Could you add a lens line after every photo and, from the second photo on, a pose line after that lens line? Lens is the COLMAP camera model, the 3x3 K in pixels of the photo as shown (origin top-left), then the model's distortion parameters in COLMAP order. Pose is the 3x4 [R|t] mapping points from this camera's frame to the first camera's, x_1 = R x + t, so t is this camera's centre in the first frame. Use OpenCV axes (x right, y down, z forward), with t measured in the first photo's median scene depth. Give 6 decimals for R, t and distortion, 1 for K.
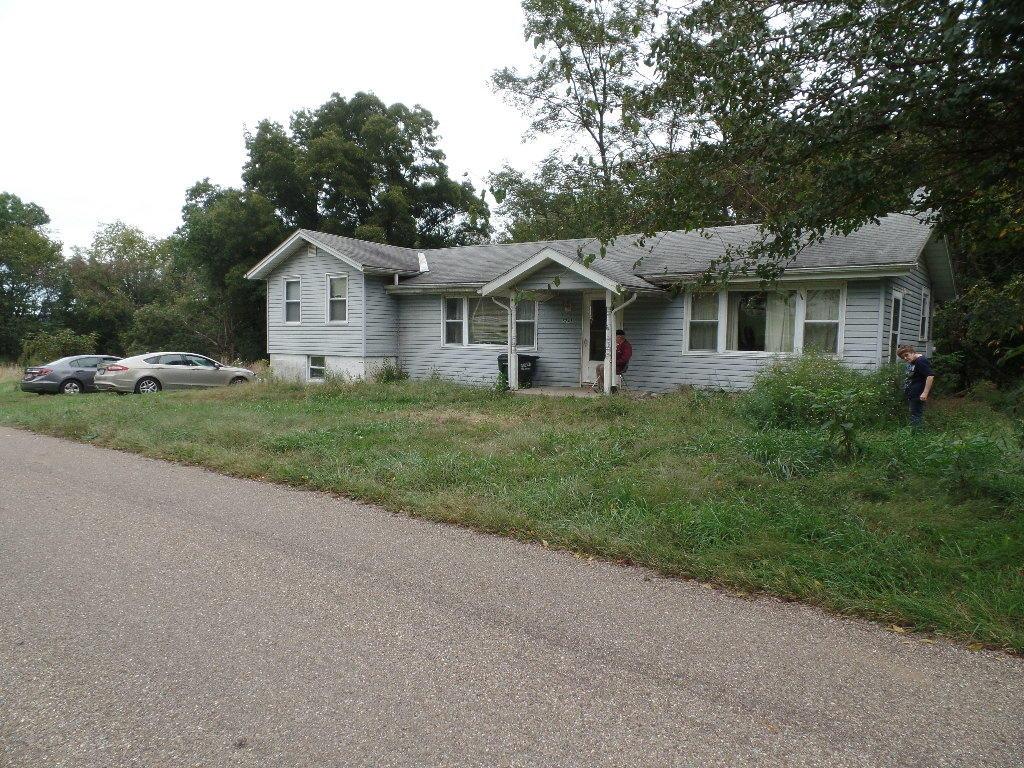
lens RADIAL K [[699.0, 0, 508.7], [0, 699.0, 390.4], [0, 0, 1]] dist [-0.000211, -0.001902]
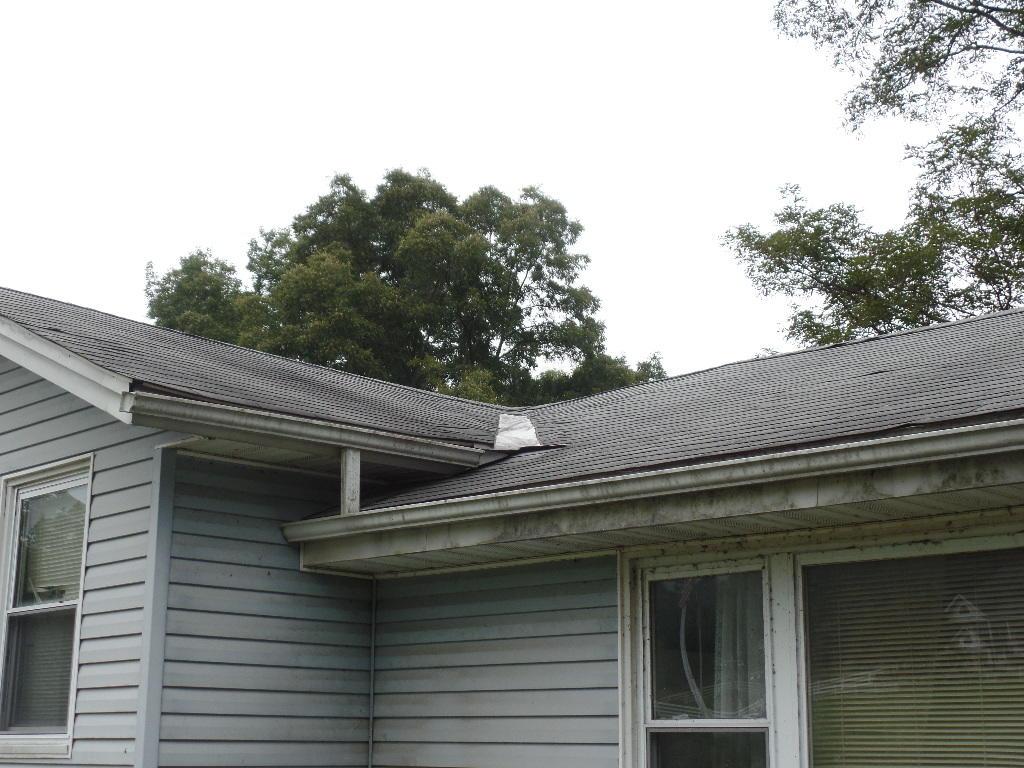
lens RADIAL K [[1553.3, 0, 511.1], [0, 1553.3, 385.7], [0, 0, 1]] dist [-0.132144, 0.000000]
pose [[0.989127, -0.044476, -0.140174, -0.015070], [0.000761, 0.954706, -0.297550, -0.015362], [0.147059, 0.294208, 0.944360, 0.143087]]
